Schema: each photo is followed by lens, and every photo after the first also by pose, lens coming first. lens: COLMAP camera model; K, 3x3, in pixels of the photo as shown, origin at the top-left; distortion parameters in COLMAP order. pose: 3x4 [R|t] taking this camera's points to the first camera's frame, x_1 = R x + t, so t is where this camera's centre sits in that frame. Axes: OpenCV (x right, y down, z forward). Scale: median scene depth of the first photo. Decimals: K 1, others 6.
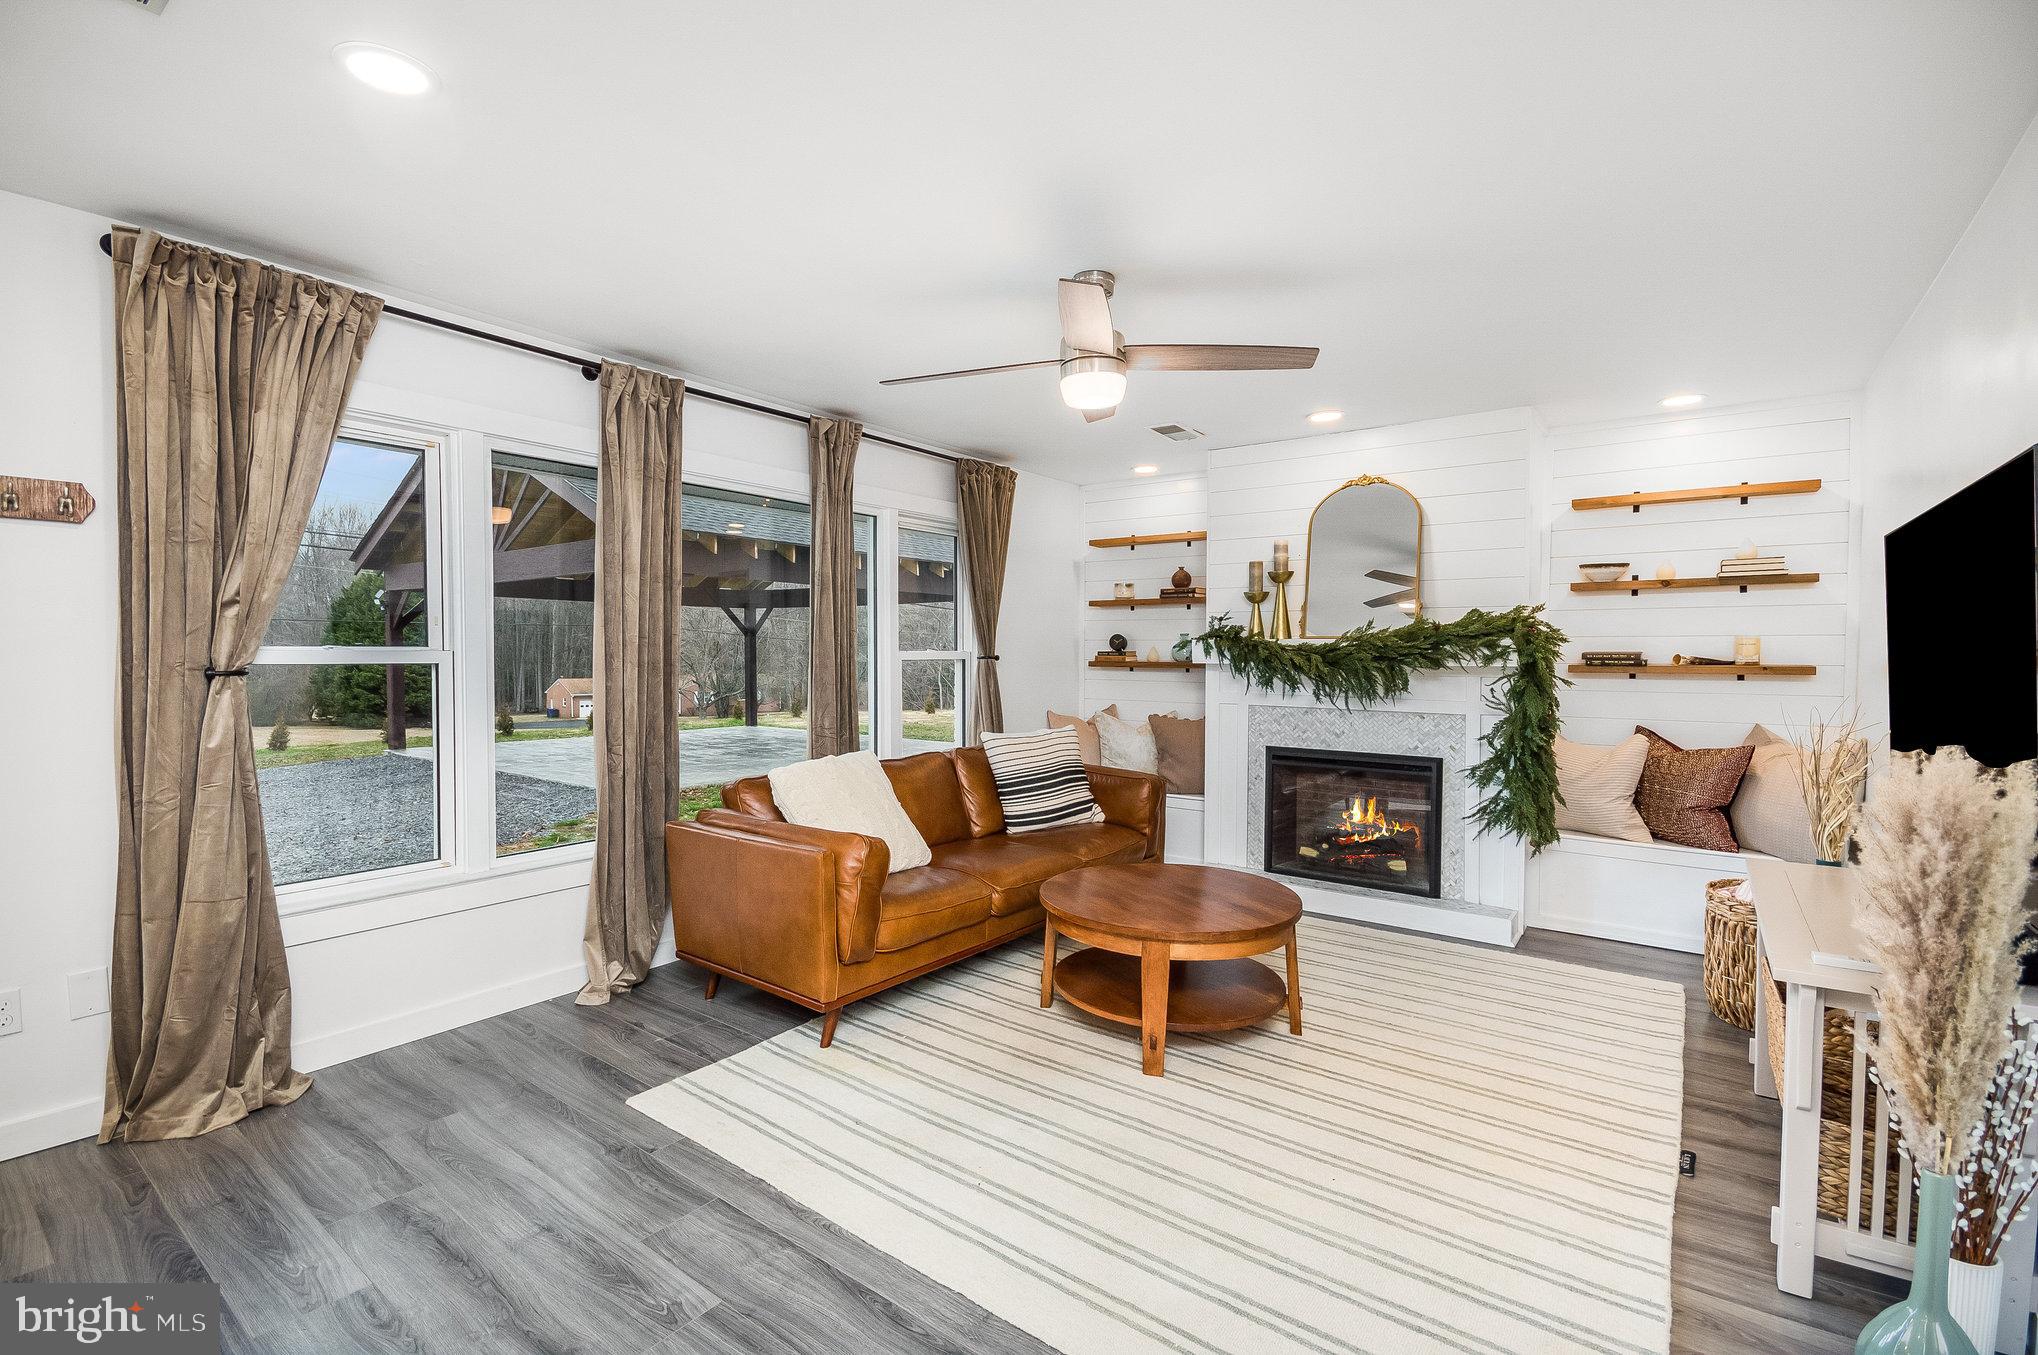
lens RADIAL K [[902.1, 0, 1019.0], [0, 902.1, 677.5], [0, 0, 1]] dist [0.000945, 0.000074]
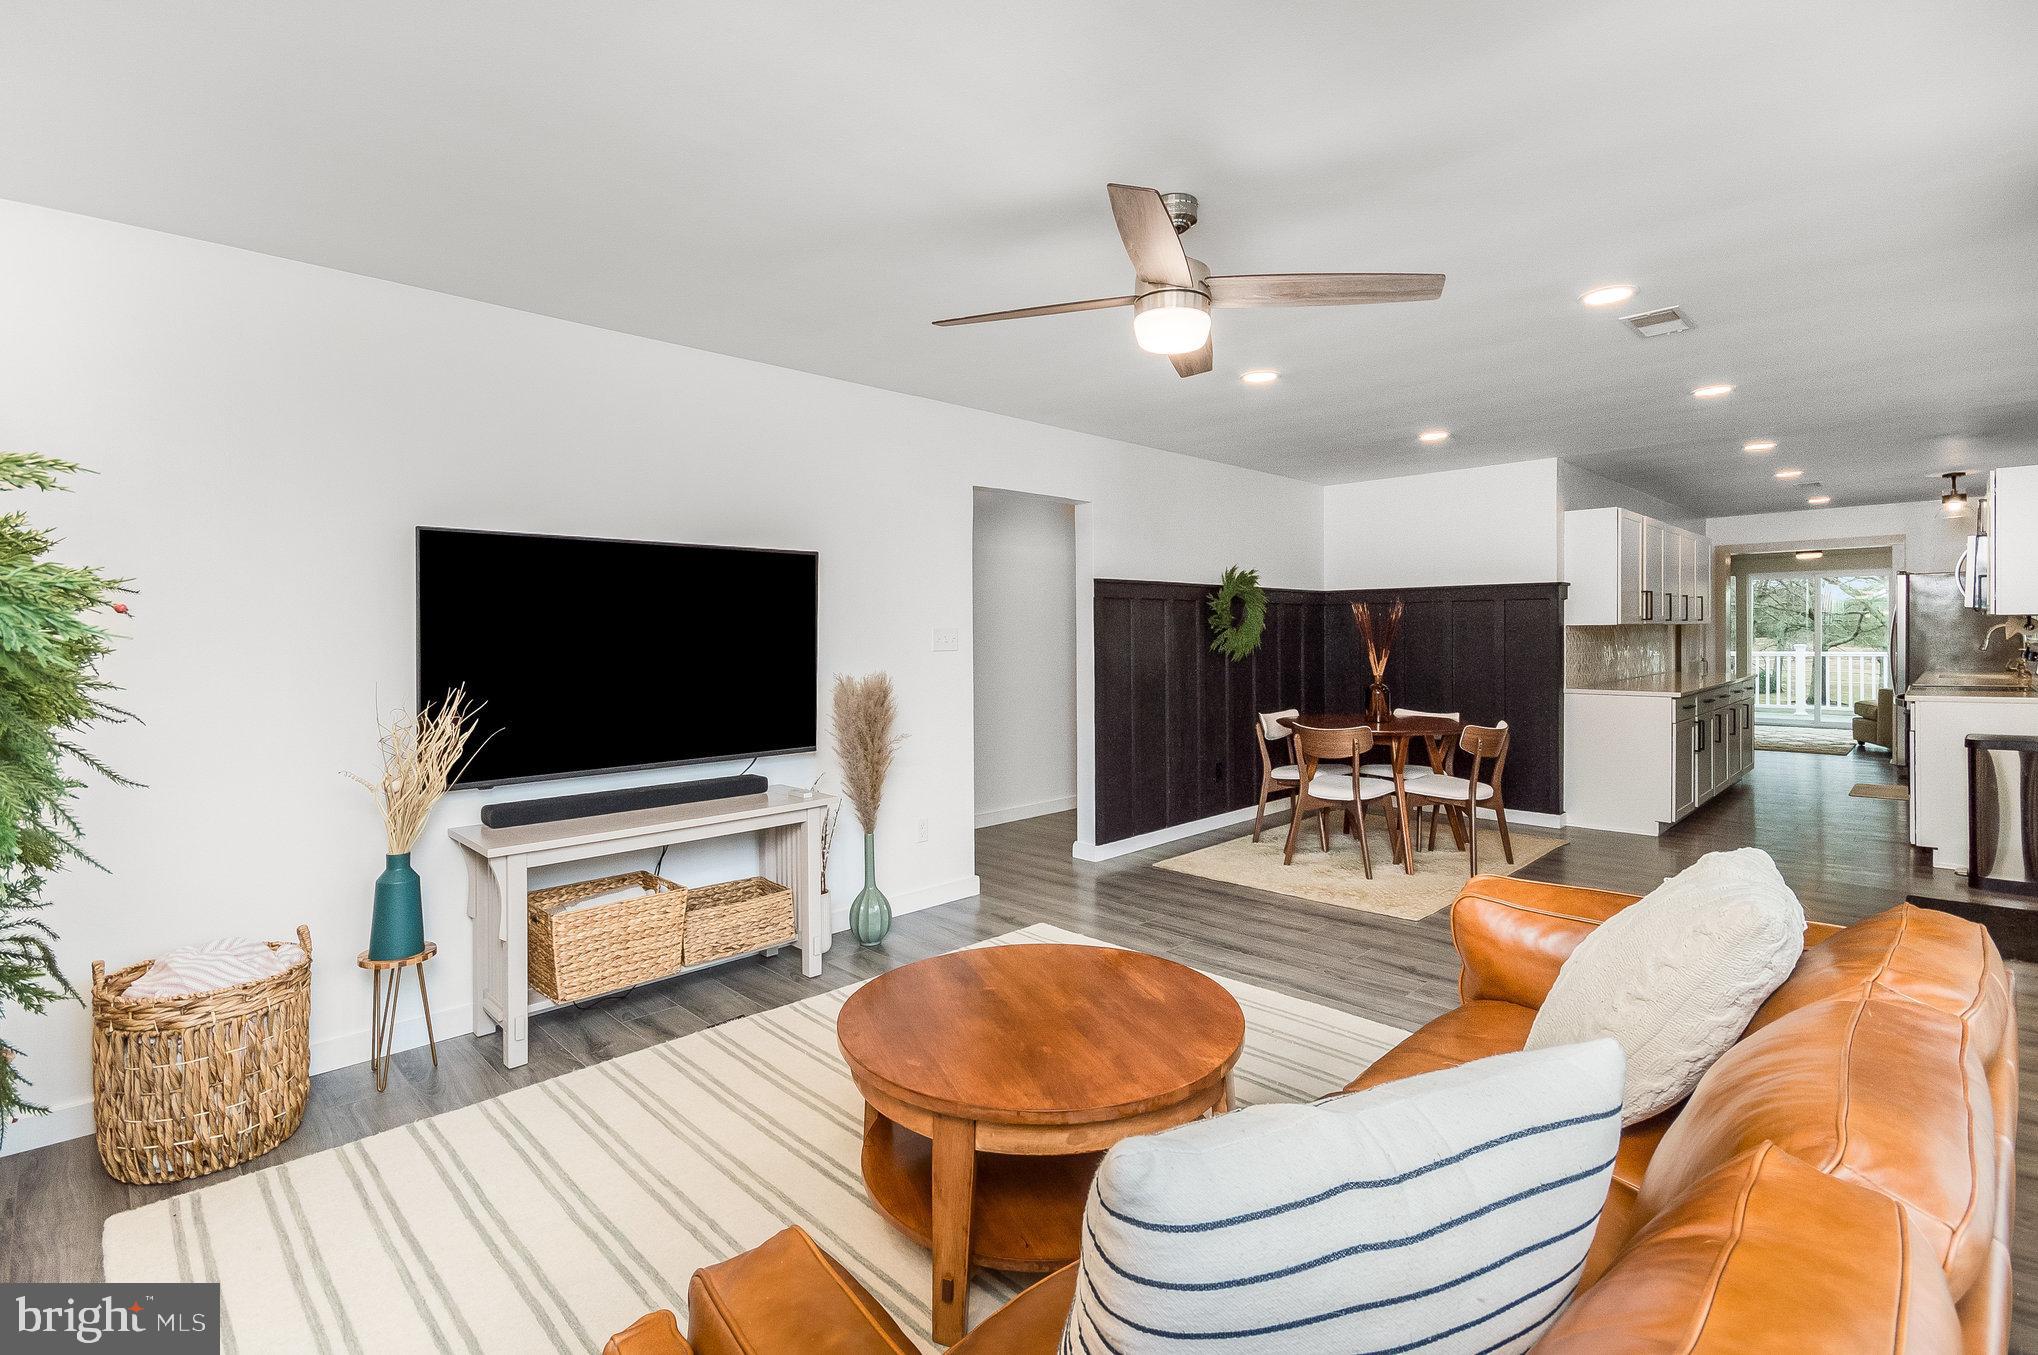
lens RADIAL K [[944.1, 0, 1019.0], [0, 944.1, 677.5], [0, 0, 1]] dist [-0.011678, 0.000220]
pose [[-0.988972, -0.000621, 0.148103, 0.062992], [0.010419, 0.997222, 0.073758, -0.032502], [-0.147738, 0.074488, -0.986218, 1.221350]]
